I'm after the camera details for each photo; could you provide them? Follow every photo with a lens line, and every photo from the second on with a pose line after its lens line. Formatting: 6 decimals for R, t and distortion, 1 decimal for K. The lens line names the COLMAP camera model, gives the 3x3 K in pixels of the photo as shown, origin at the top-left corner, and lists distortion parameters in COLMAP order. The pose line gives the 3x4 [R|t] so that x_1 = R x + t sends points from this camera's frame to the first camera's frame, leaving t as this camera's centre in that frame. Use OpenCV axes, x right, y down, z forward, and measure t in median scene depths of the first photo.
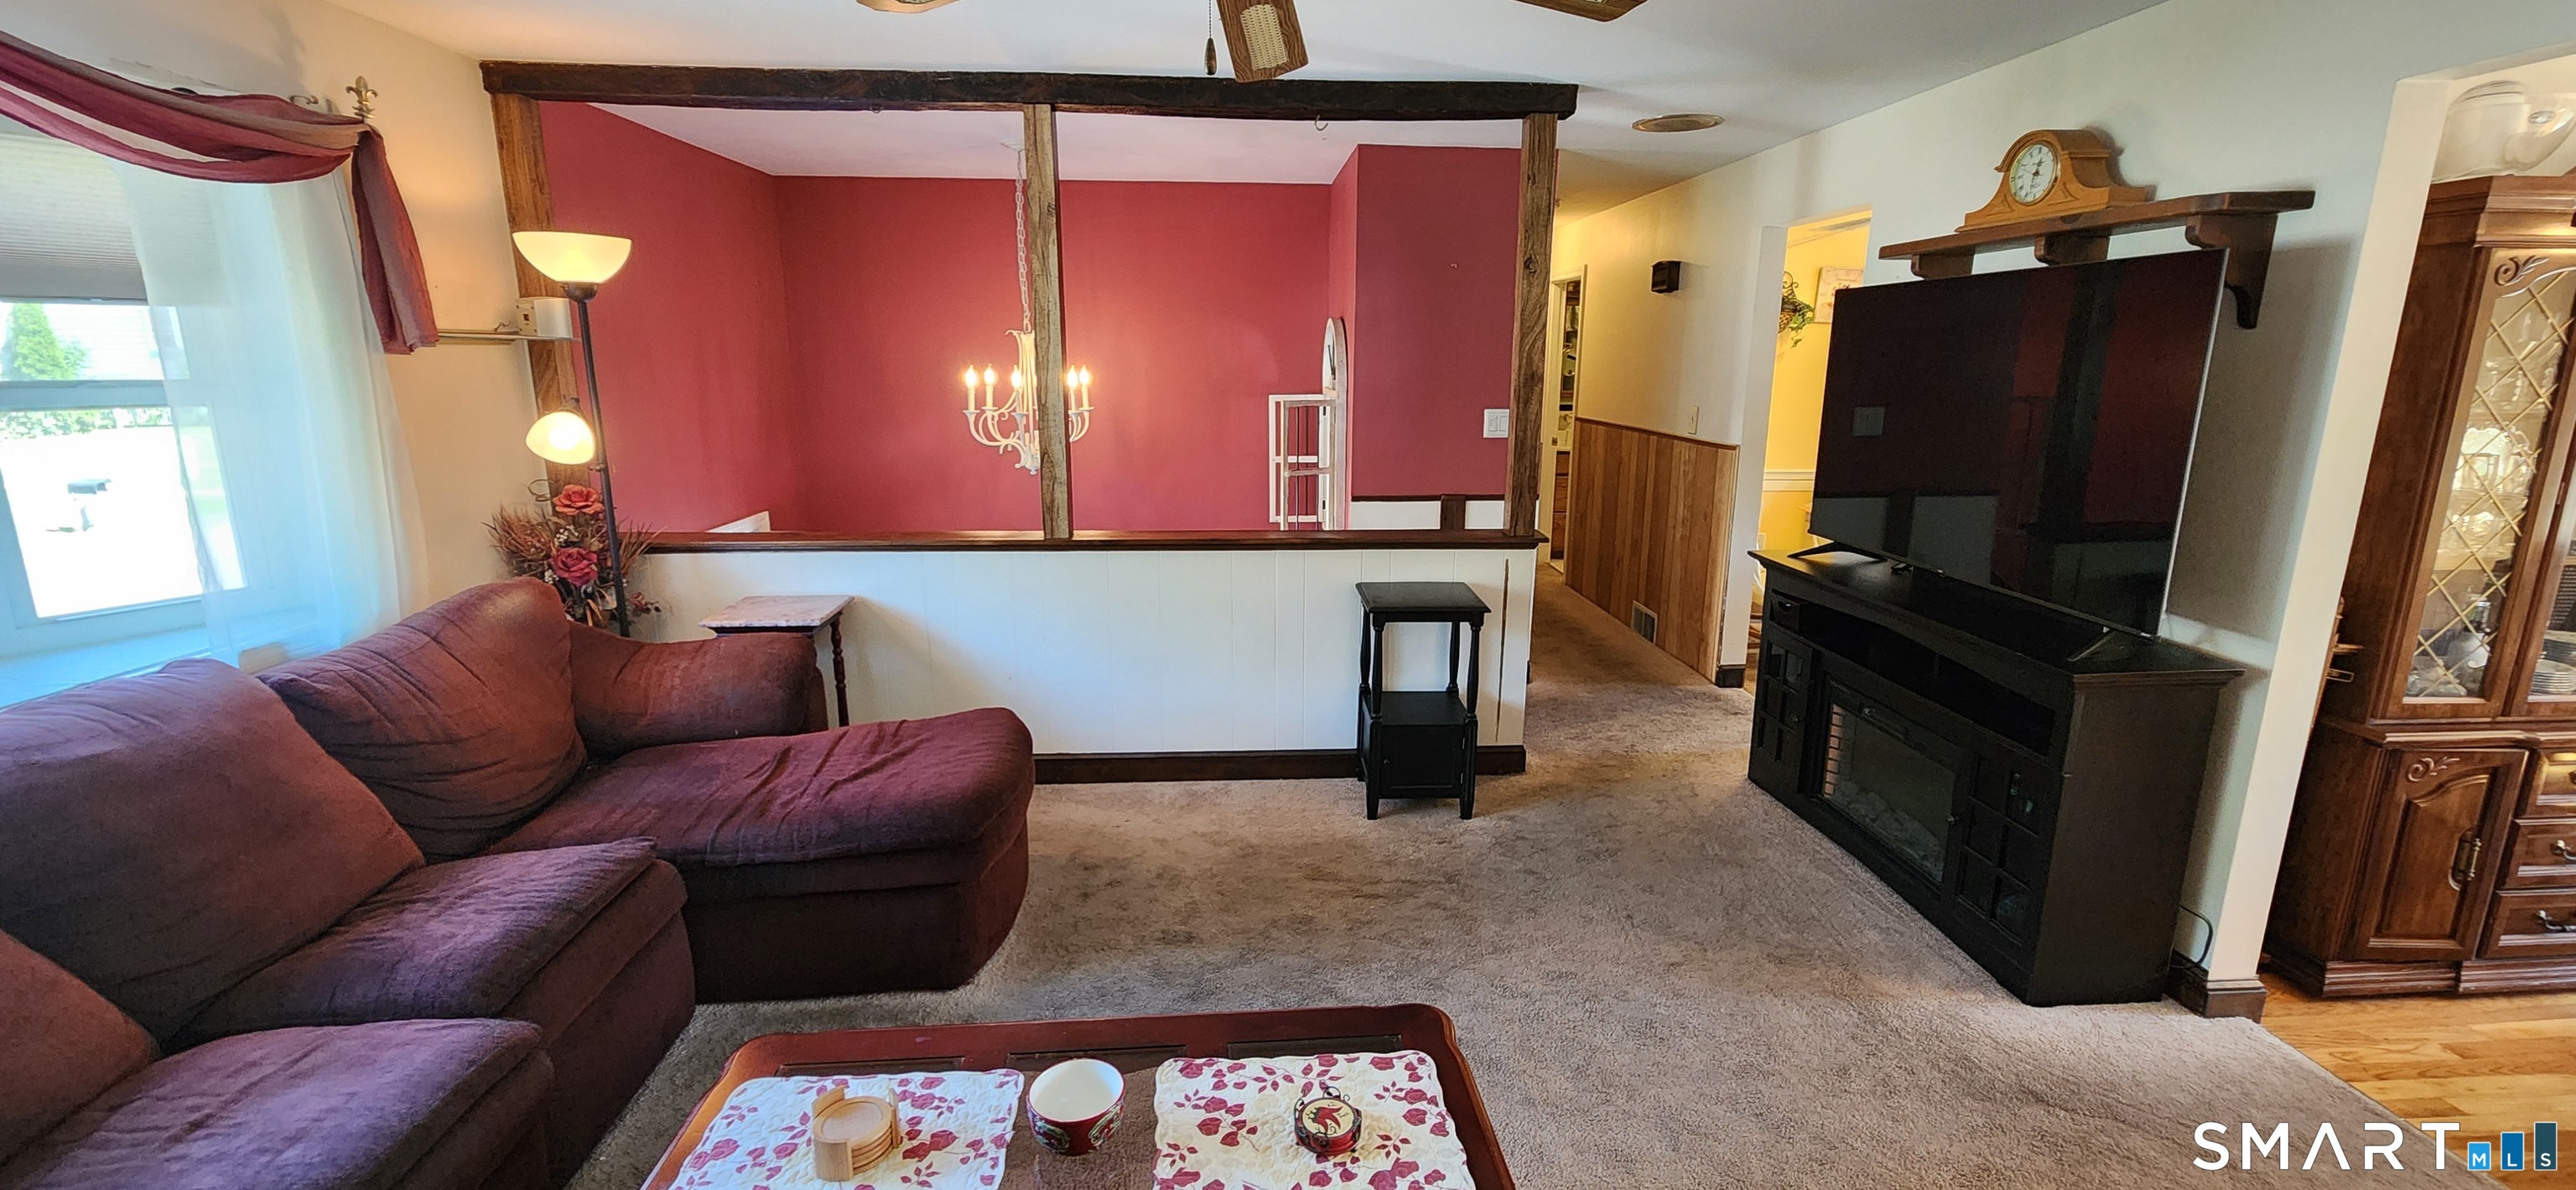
lens RADIAL K [[1058.9, 0, 1288.0], [0, 1058.9, 595.0], [0, 0, 1]] dist [0.000663, -0.000650]
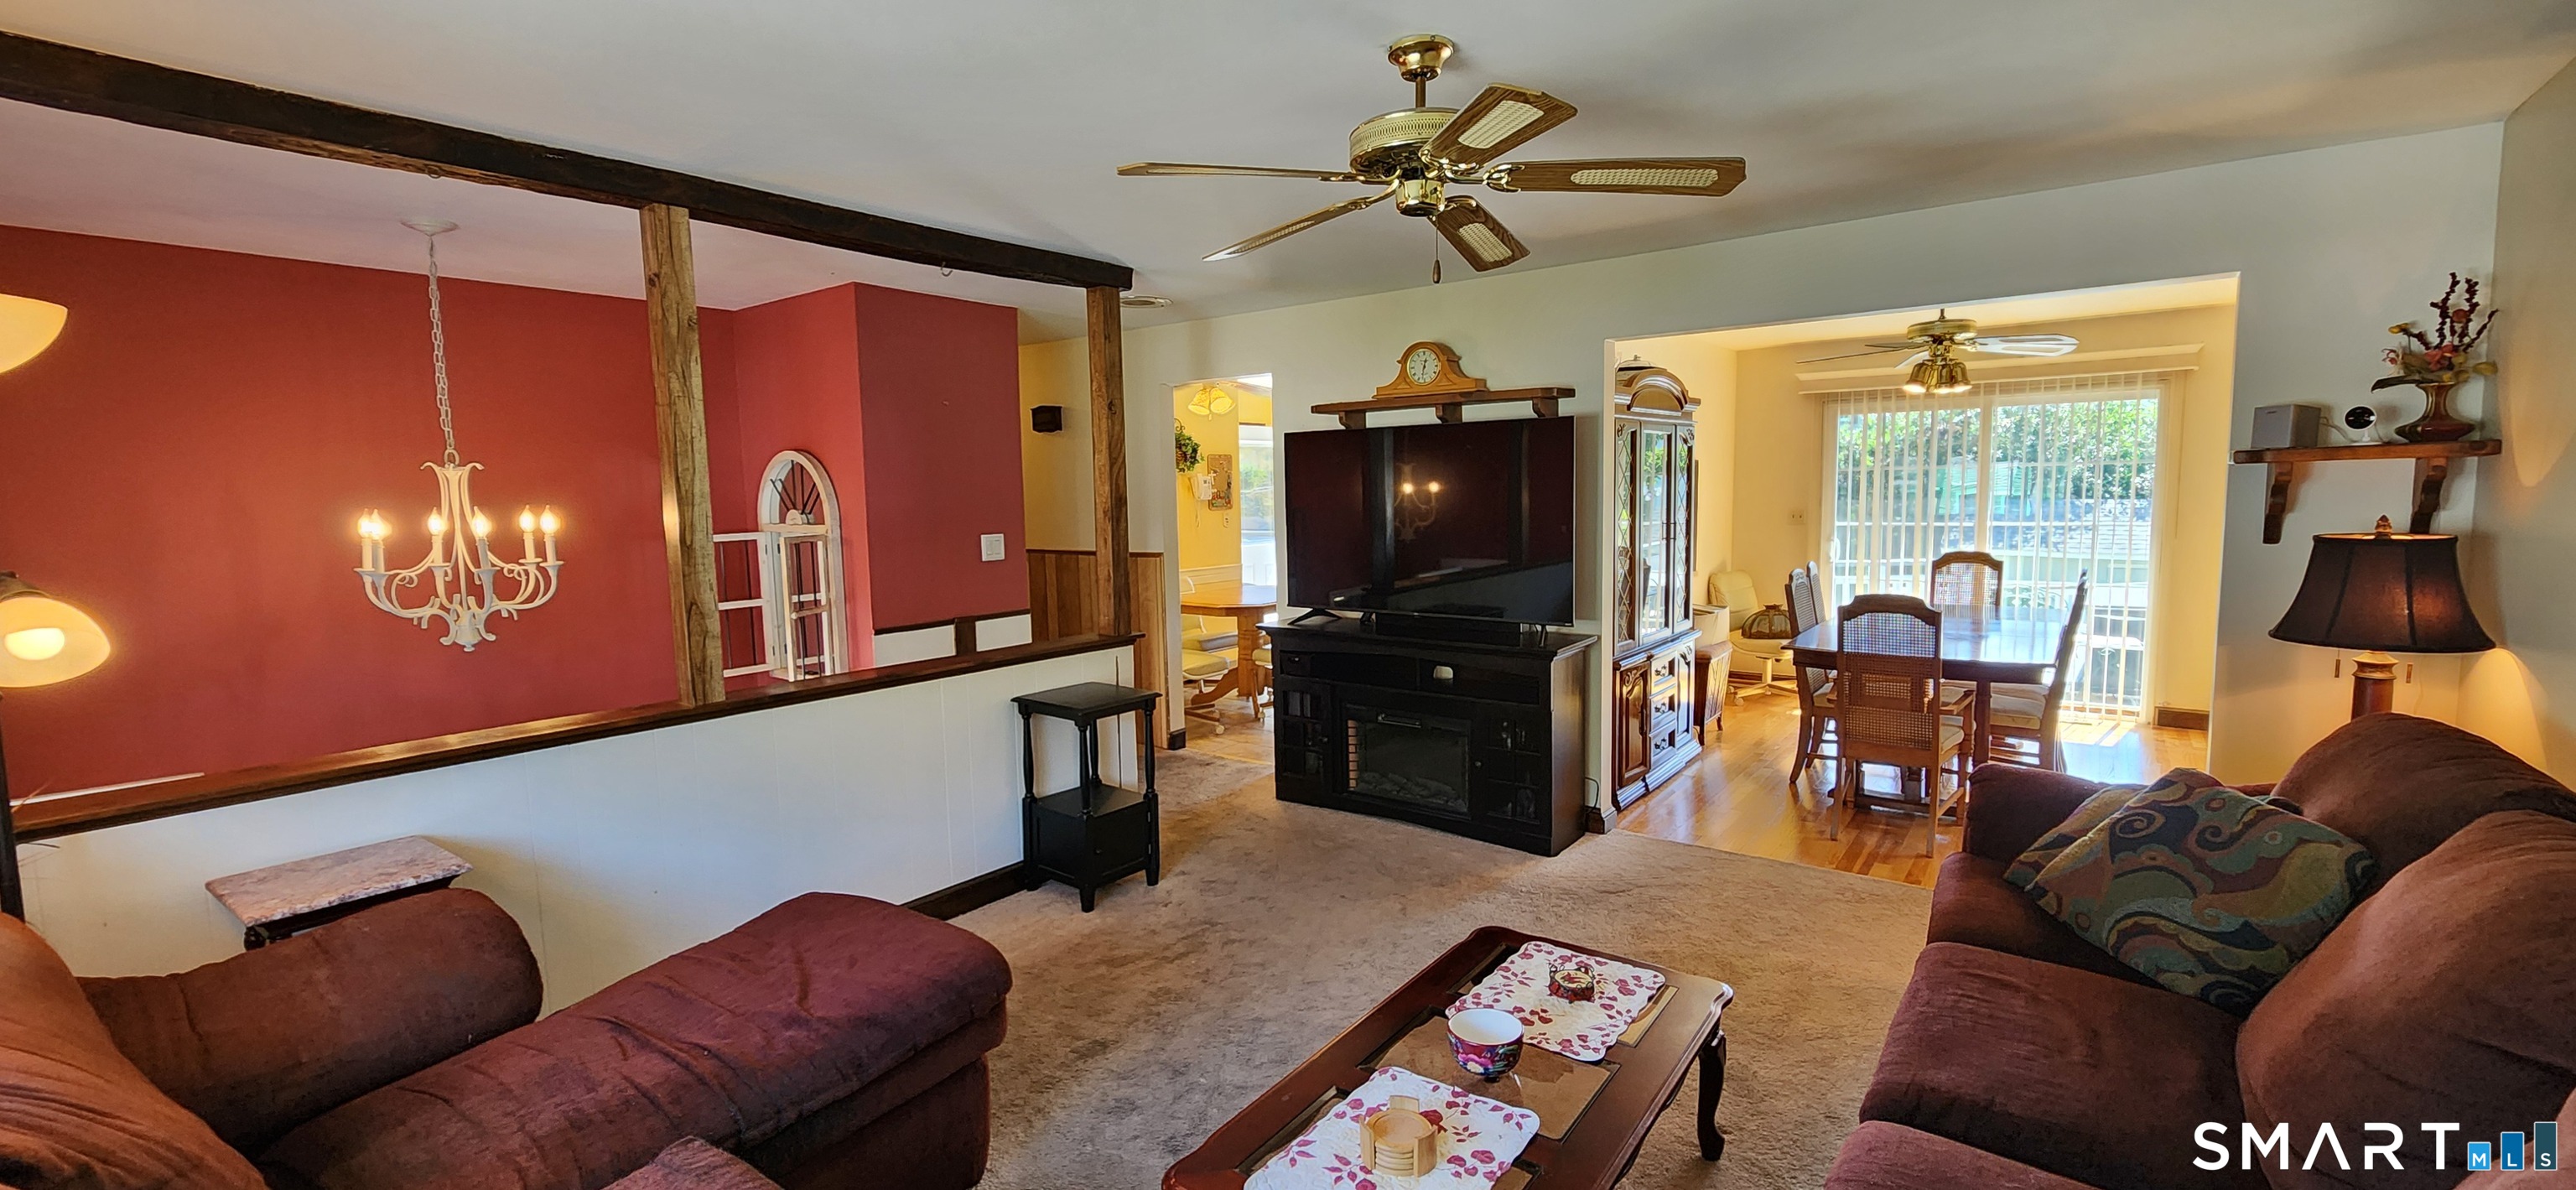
lens RADIAL K [[1058.9, 0, 1288.0], [0, 1058.9, 595.0], [0, 0, 1]] dist [0.000663, -0.000650]
pose [[0.652650, -0.093986, 0.751807, -0.580051], [0.188662, 0.981181, -0.041118, -0.018387], [-0.733794, 0.168673, 0.658100, 0.108707]]
